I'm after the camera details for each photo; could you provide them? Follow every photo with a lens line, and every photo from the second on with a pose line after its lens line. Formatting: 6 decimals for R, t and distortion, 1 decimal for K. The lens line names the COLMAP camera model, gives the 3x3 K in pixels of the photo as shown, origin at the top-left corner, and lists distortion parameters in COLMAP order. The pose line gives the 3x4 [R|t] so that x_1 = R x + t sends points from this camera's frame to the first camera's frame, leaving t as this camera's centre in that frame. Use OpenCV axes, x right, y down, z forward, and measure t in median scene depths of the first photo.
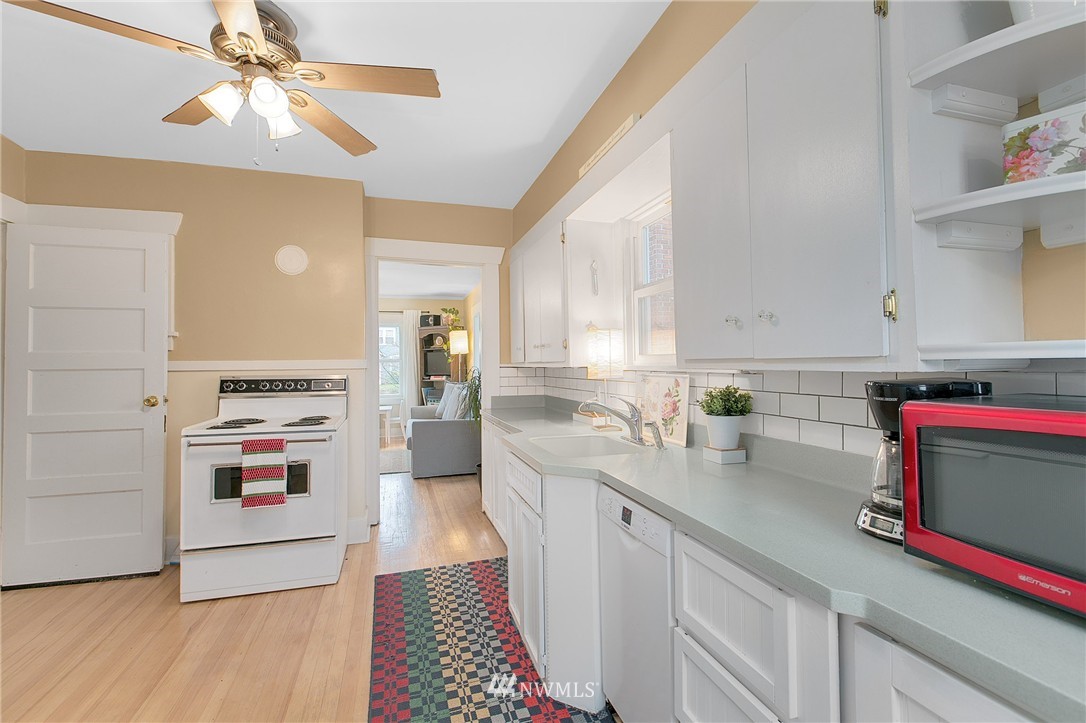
lens RADIAL K [[488.7, 0, 544.8], [0, 488.7, 356.0], [0, 0, 1]] dist [0.005323, 0.000914]
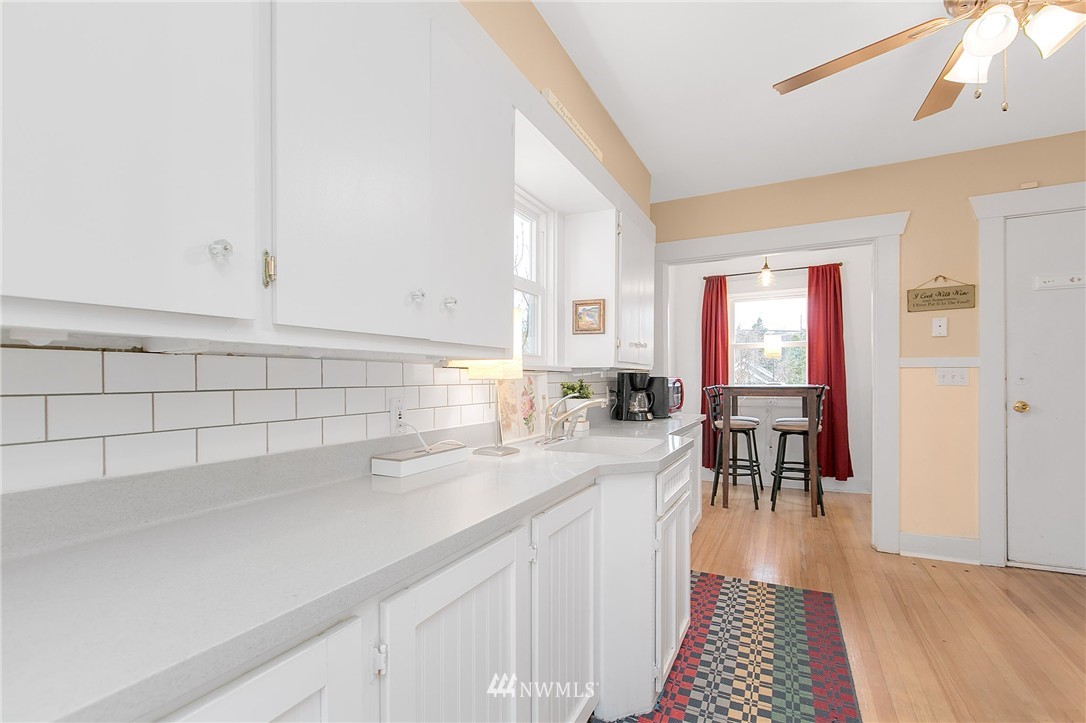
lens RADIAL K [[488.7, 0, 542.2], [0, 488.7, 370.3], [0, 0, 1]] dist [0.005323, 0.000914]
pose [[-0.717387, 0.025337, 0.696214, -0.430450], [-0.000378, 0.999324, -0.036758, 0.061786], [-0.696675, -0.026633, -0.716892, 1.528644]]
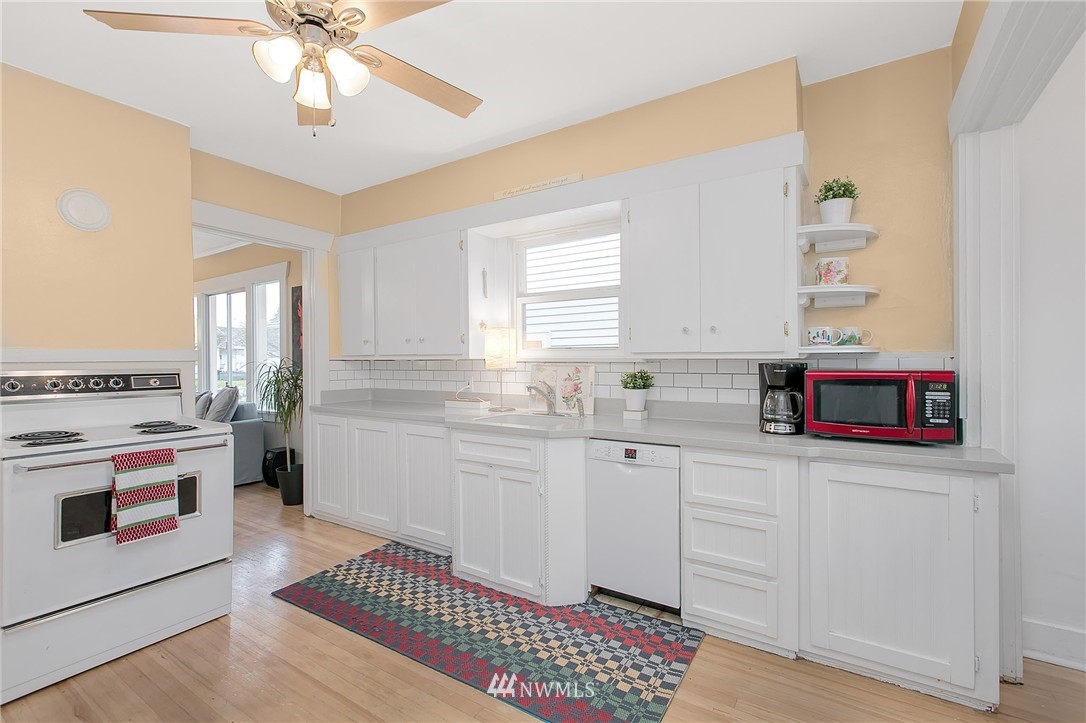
lens RADIAL K [[488.7, 0, 549.9], [0, 488.7, 360.1], [0, 0, 1]] dist [0.005323, 0.000914]
pose [[0.763634, 0.001566, 0.645648, -0.593763], [-0.012001, 0.999859, 0.011769, 0.010373], [-0.645538, -0.016736, 0.763545, -0.000842]]
